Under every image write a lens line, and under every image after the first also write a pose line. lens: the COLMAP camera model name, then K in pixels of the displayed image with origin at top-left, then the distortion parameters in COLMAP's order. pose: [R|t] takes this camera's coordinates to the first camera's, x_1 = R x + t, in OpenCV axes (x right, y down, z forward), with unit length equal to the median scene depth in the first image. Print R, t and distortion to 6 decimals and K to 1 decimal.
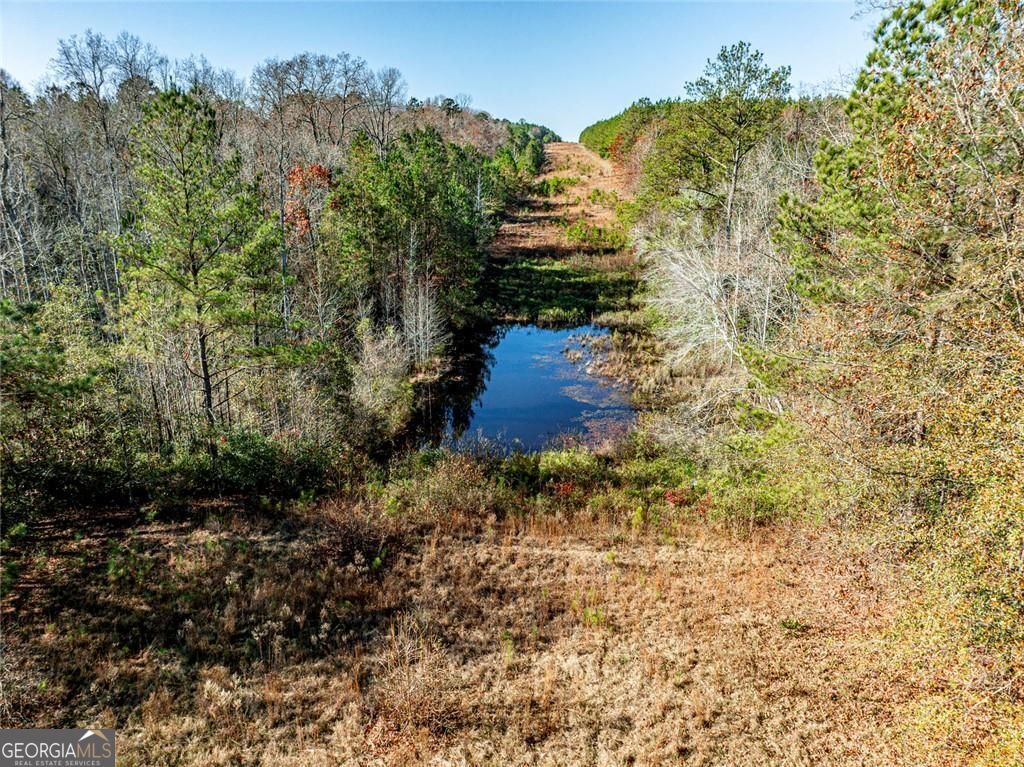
lens RADIAL K [[727.2, 0, 510.8], [0, 727.2, 384.2], [0, 0, 1]] dist [-0.030248, 0.002880]
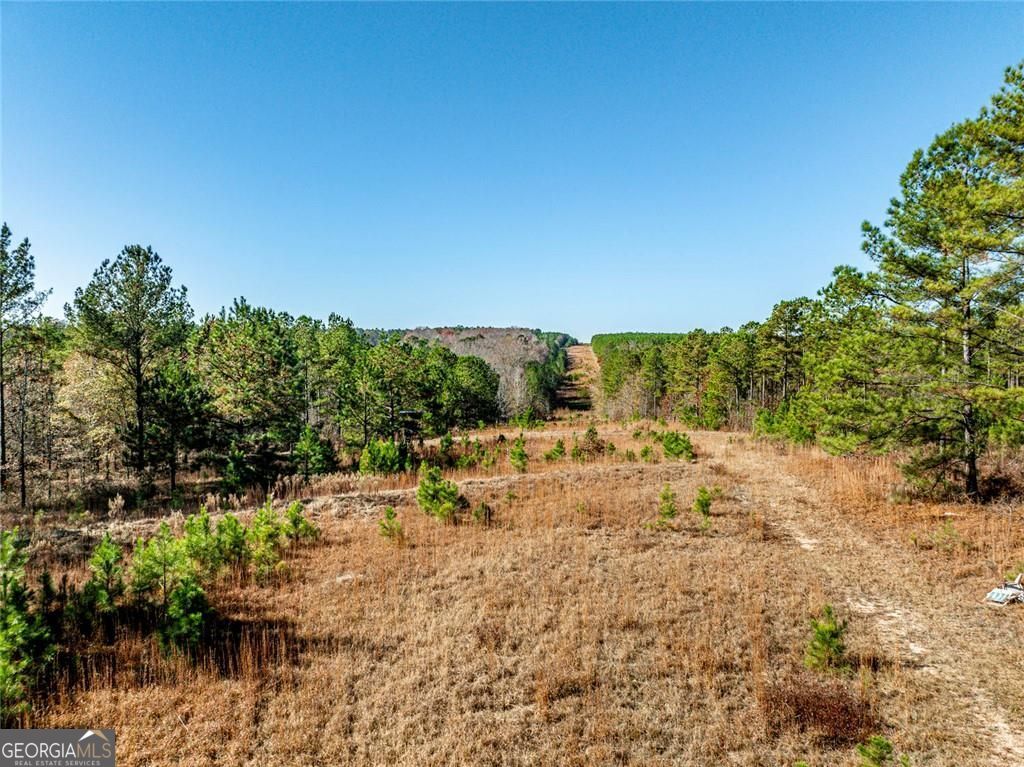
lens RADIAL K [[727.2, 0, 510.9], [0, 727.2, 384.2], [0, 0, 1]] dist [-0.030248, 0.002880]
pose [[0.999639, -0.000477, -0.026851, -0.089574], [-0.006238, 0.968365, -0.249459, 0.367311], [0.026120, 0.249536, 0.968013, -1.387625]]
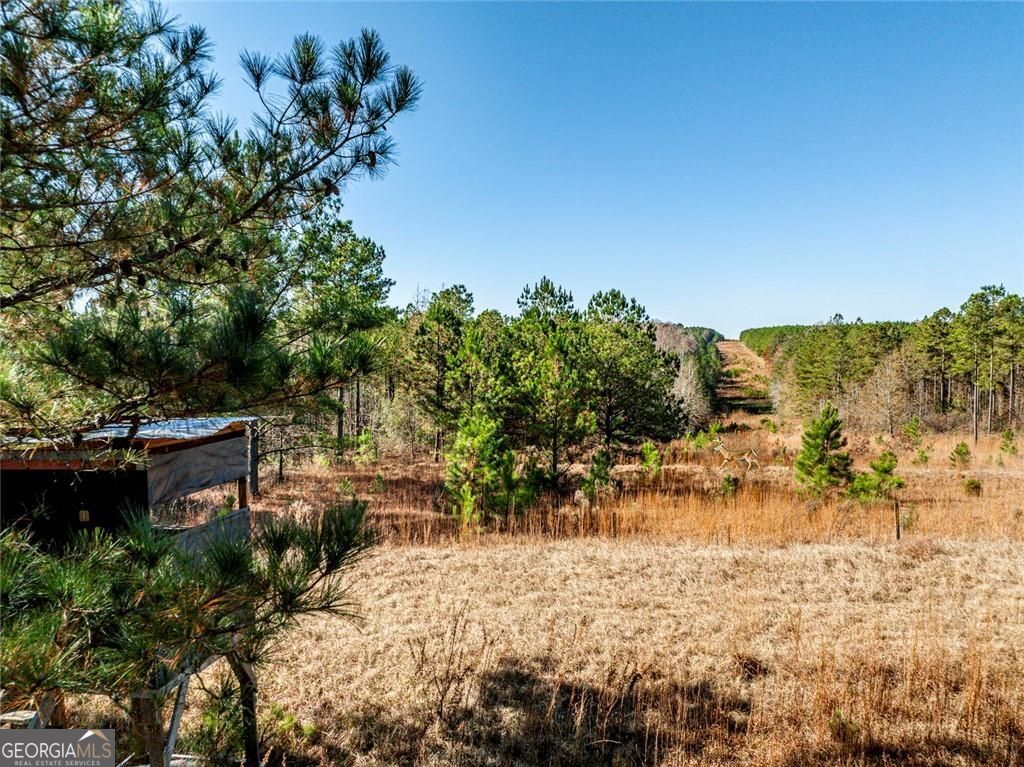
lens RADIAL K [[727.2, 0, 518.1], [0, 727.2, 382.1], [0, 0, 1]] dist [-0.030248, 0.002880]
pose [[0.979749, 0.005069, -0.200167, -0.125731], [-0.055719, 0.967096, -0.248236, 0.285585], [0.192323, 0.254362, 0.947793, -1.019594]]
